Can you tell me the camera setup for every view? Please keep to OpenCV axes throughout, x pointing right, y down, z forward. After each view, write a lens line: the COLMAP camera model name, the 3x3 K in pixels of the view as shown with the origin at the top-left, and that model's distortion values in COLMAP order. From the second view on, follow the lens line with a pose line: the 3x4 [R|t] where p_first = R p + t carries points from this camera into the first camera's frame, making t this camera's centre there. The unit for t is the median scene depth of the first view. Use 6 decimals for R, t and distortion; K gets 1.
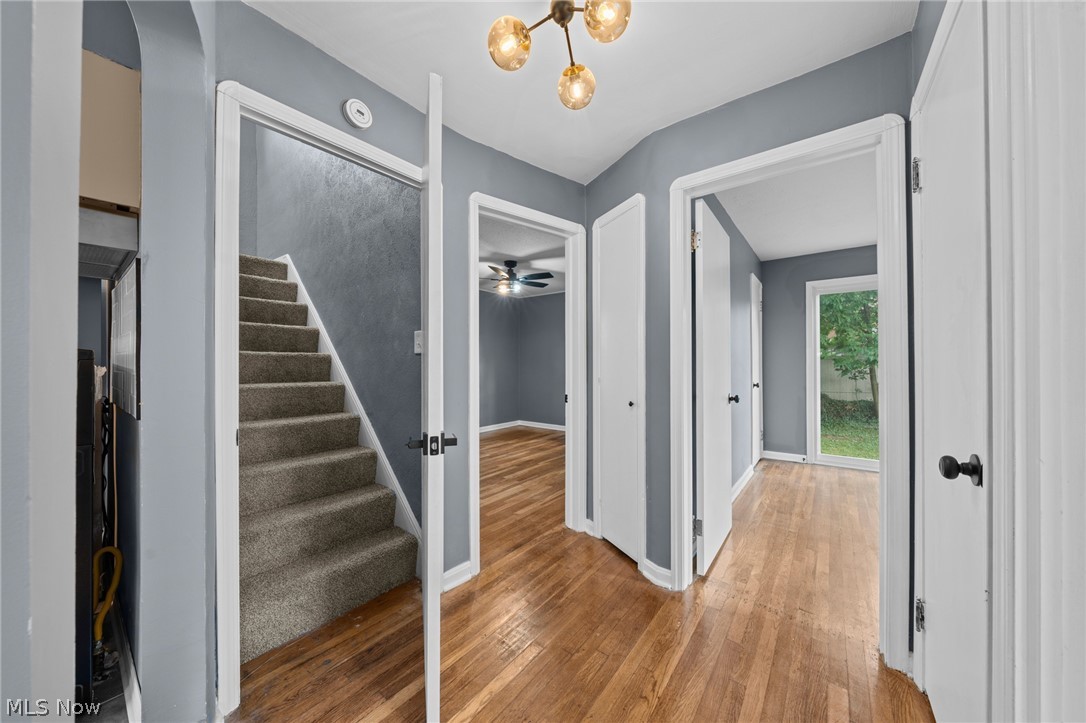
lens RADIAL K [[373.8, 0, 546.3], [0, 373.8, 361.3], [0, 0, 1]] dist [-0.004254, -0.000183]
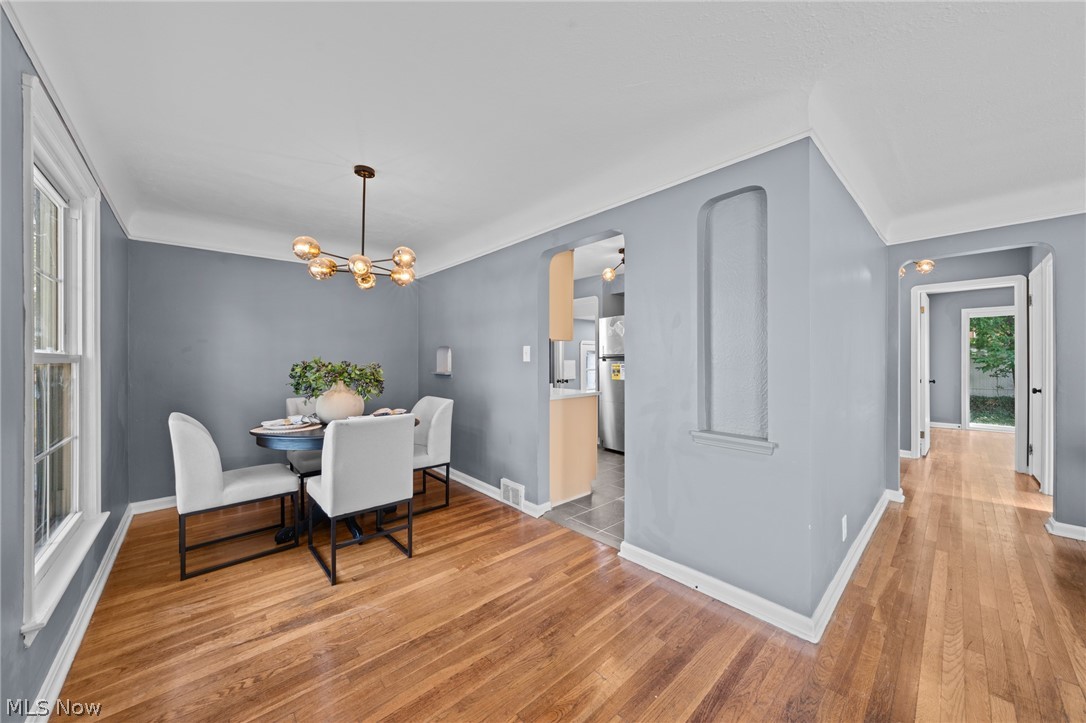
lens RADIAL K [[382.0, 0, 547.0], [0, 382.0, 360.7], [0, 0, 1]] dist [-0.002388, 0.000134]
pose [[0.985321, 0.002268, -0.170697, -0.688680], [-0.001186, 0.999979, 0.006443, -0.012533], [0.170708, -0.006146, 0.985302, -0.799183]]
